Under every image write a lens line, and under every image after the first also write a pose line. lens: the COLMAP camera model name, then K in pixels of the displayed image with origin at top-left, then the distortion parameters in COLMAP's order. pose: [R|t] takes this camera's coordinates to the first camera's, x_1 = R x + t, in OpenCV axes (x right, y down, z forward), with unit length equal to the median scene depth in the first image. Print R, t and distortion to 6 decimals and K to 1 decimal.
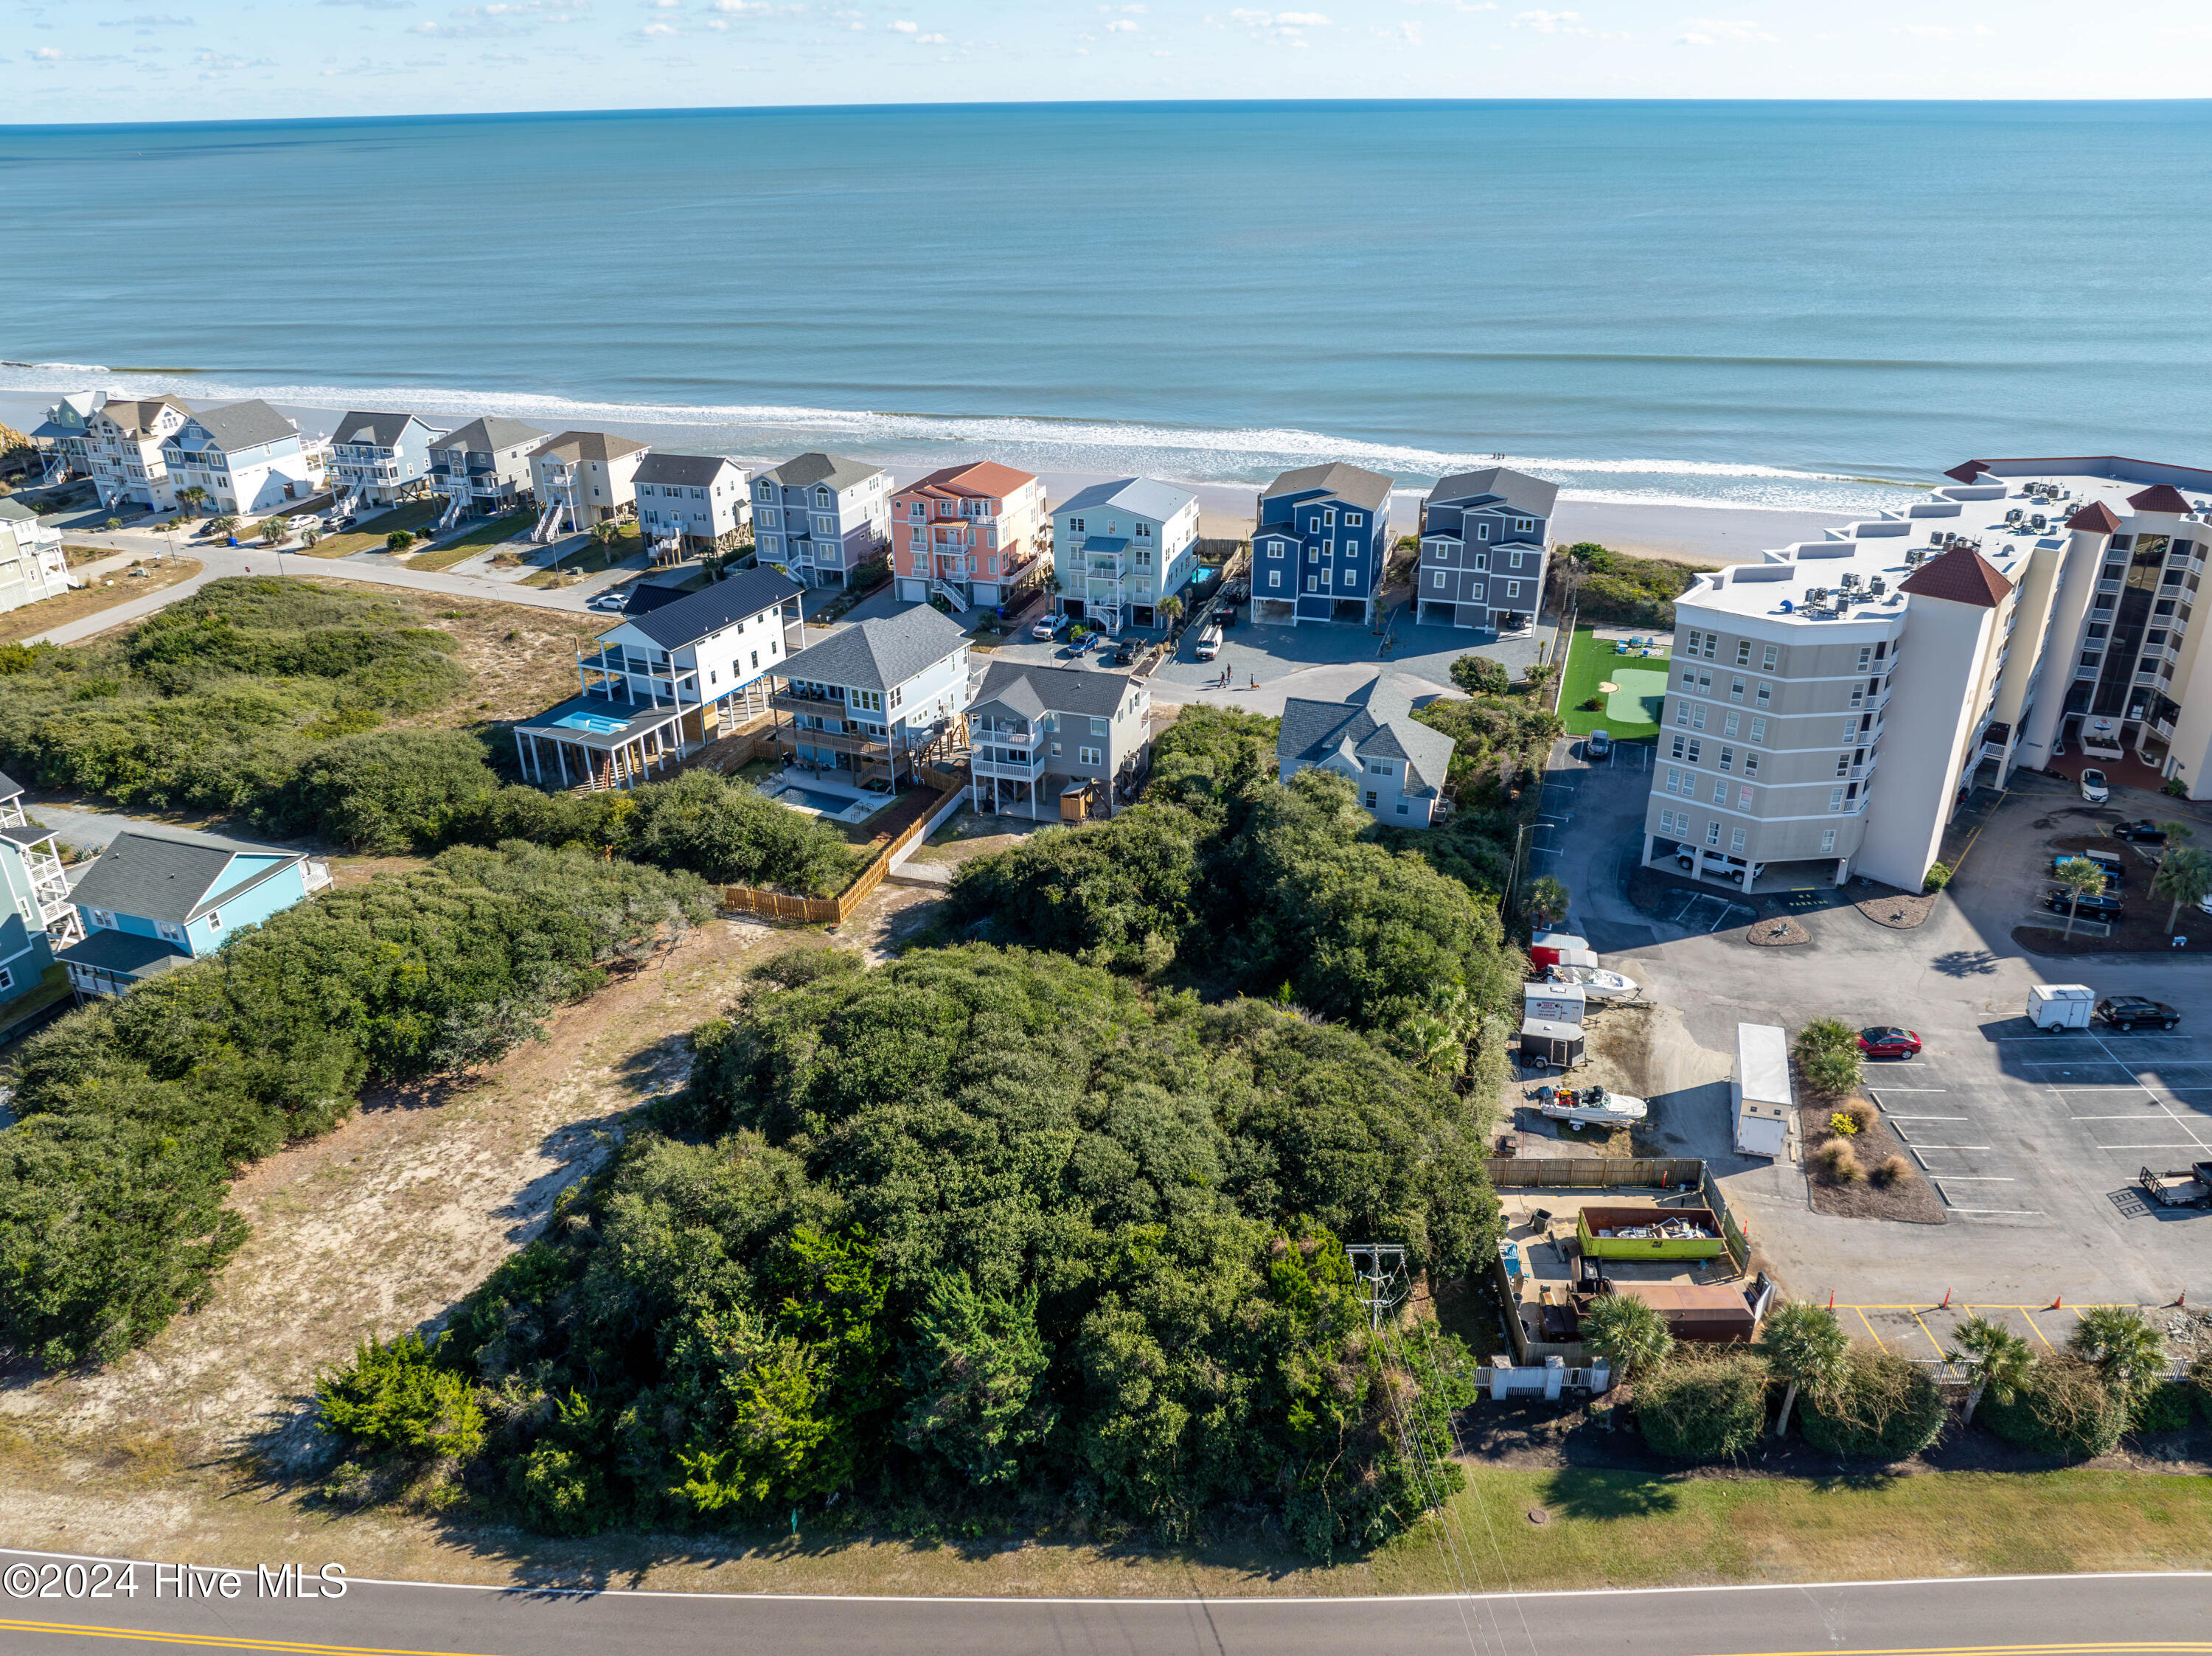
lens RADIAL K [[1563.5, 0, 1110.1], [0, 1563.5, 816.4], [0, 0, 1]] dist [-0.033728, -0.005252]
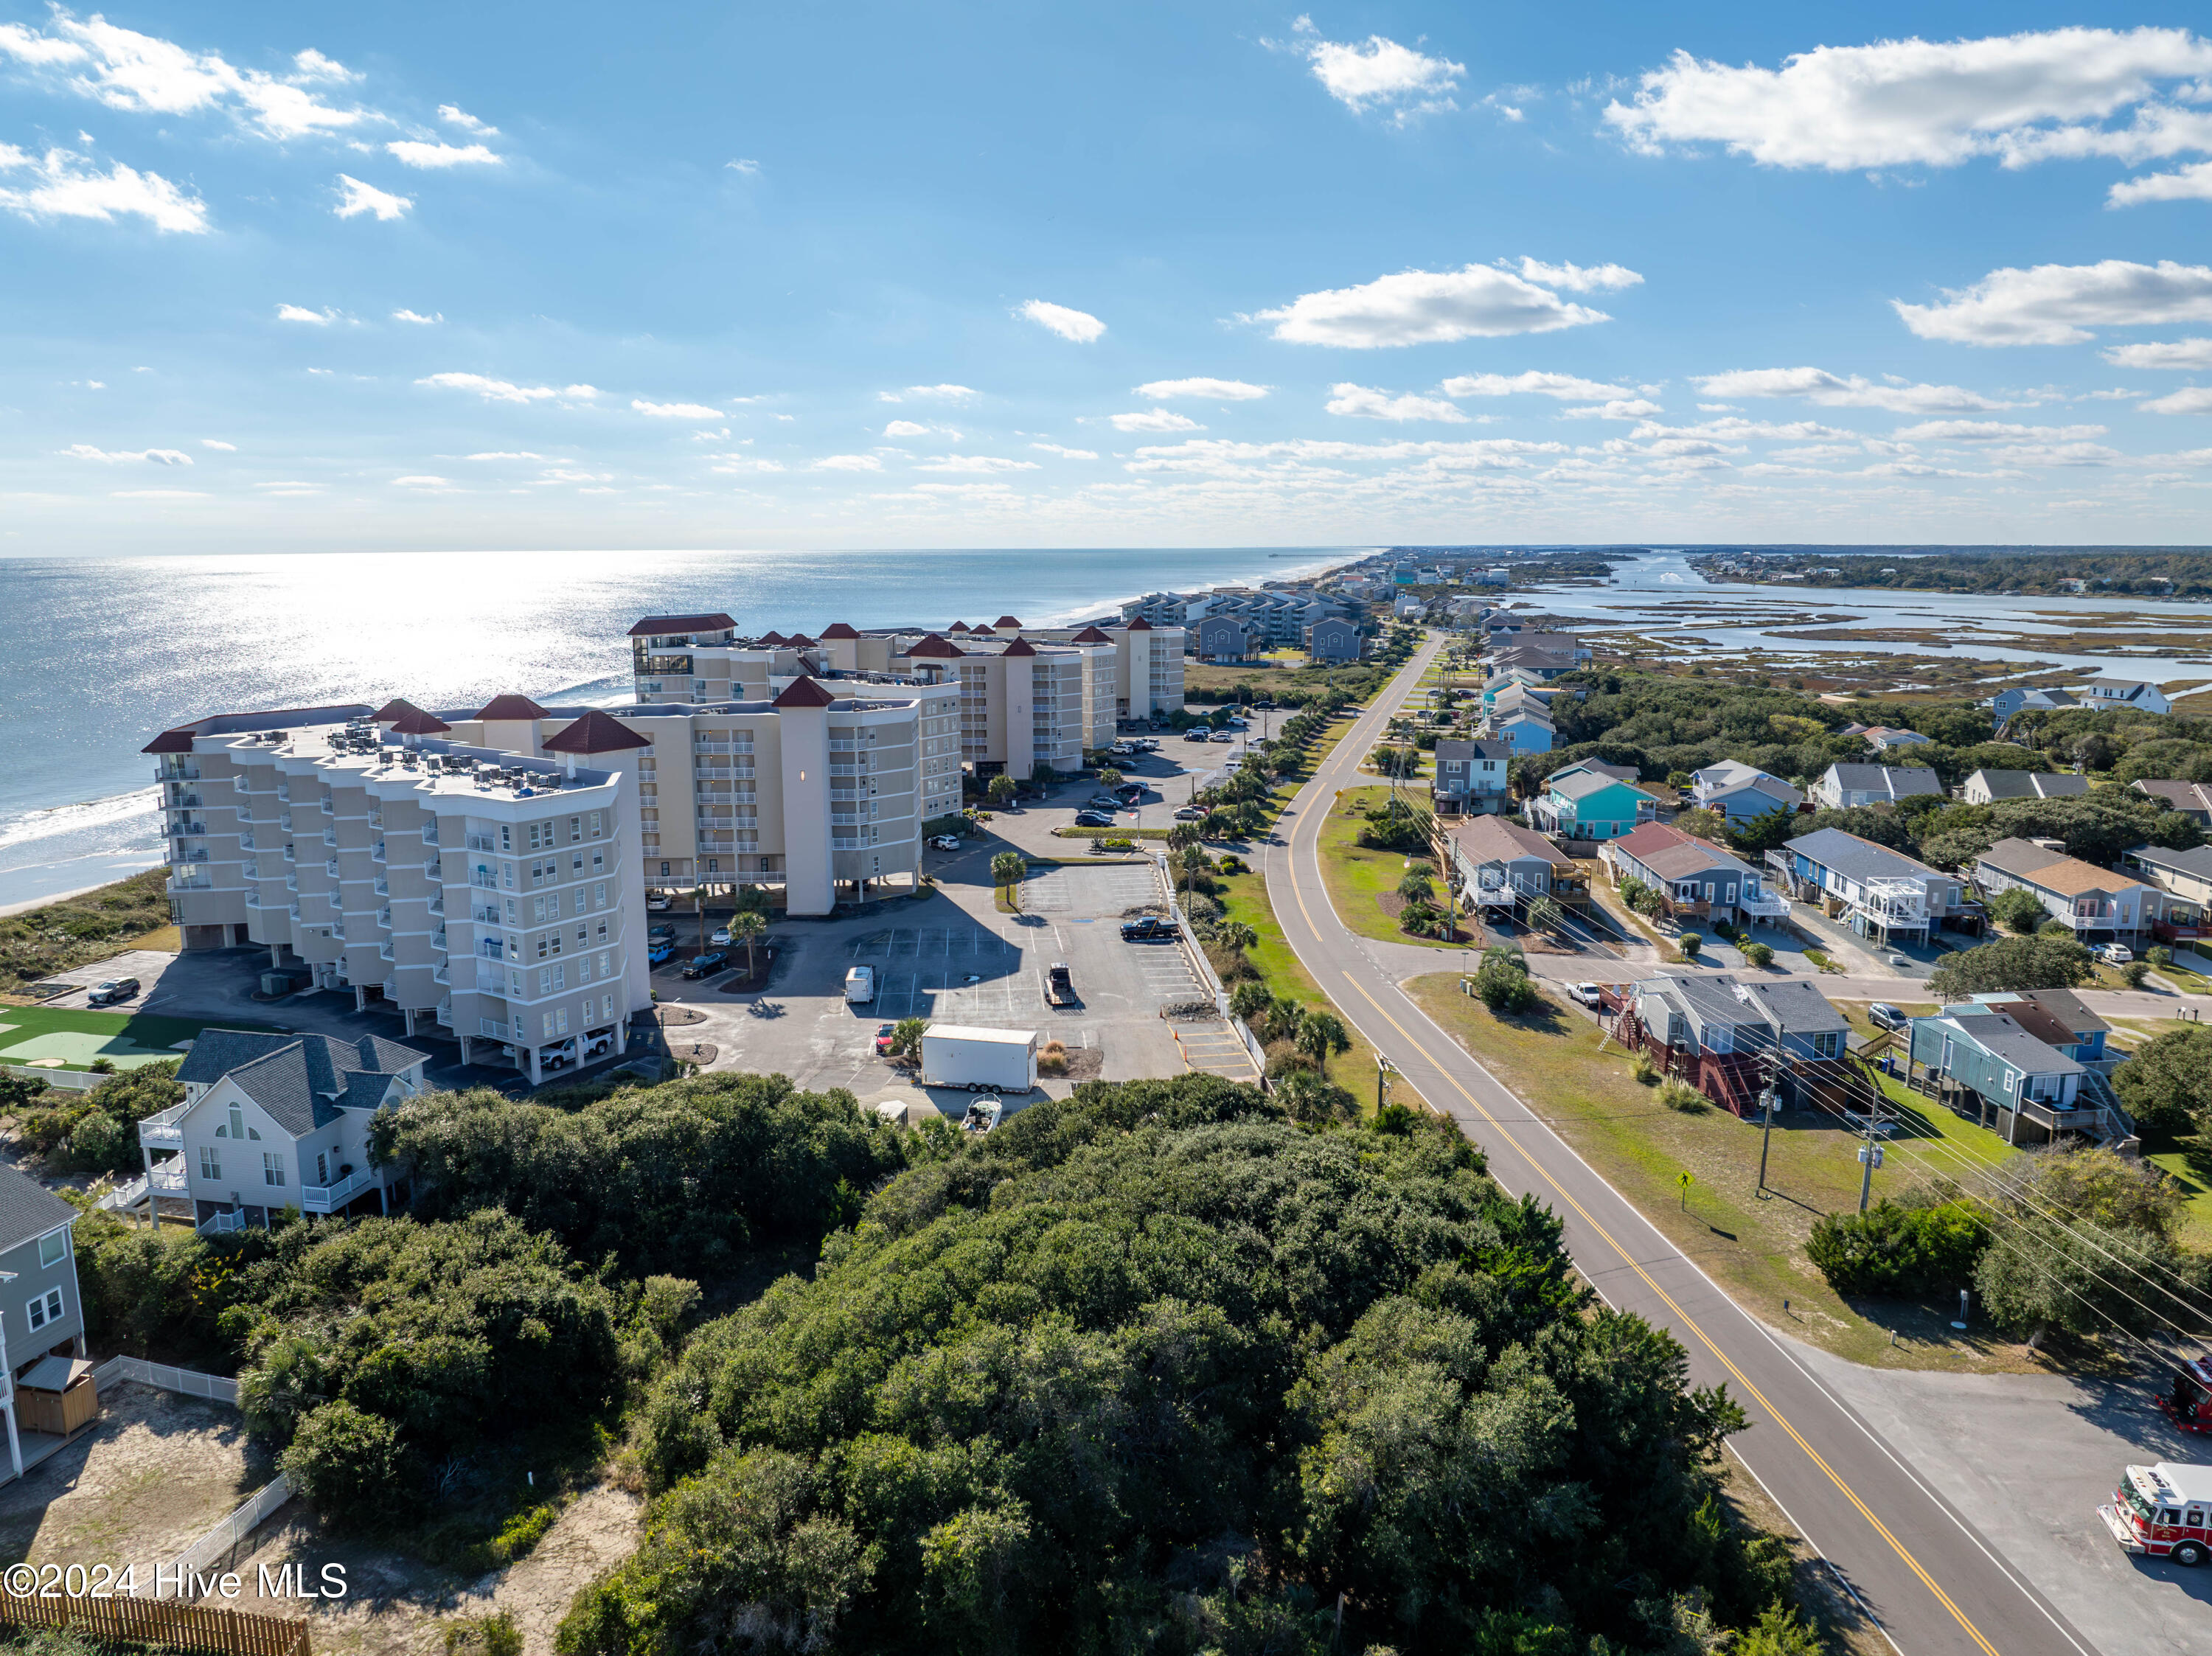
lens RADIAL K [[1563.5, 0, 1110.1], [0, 1563.5, 816.4], [0, 0, 1]] dist [-0.033728, -0.005252]
pose [[-0.112240, -0.160279, 0.980670, -0.615958], [0.423139, 0.885246, 0.193112, -0.151925], [-0.899086, 0.436634, -0.031540, 0.658464]]
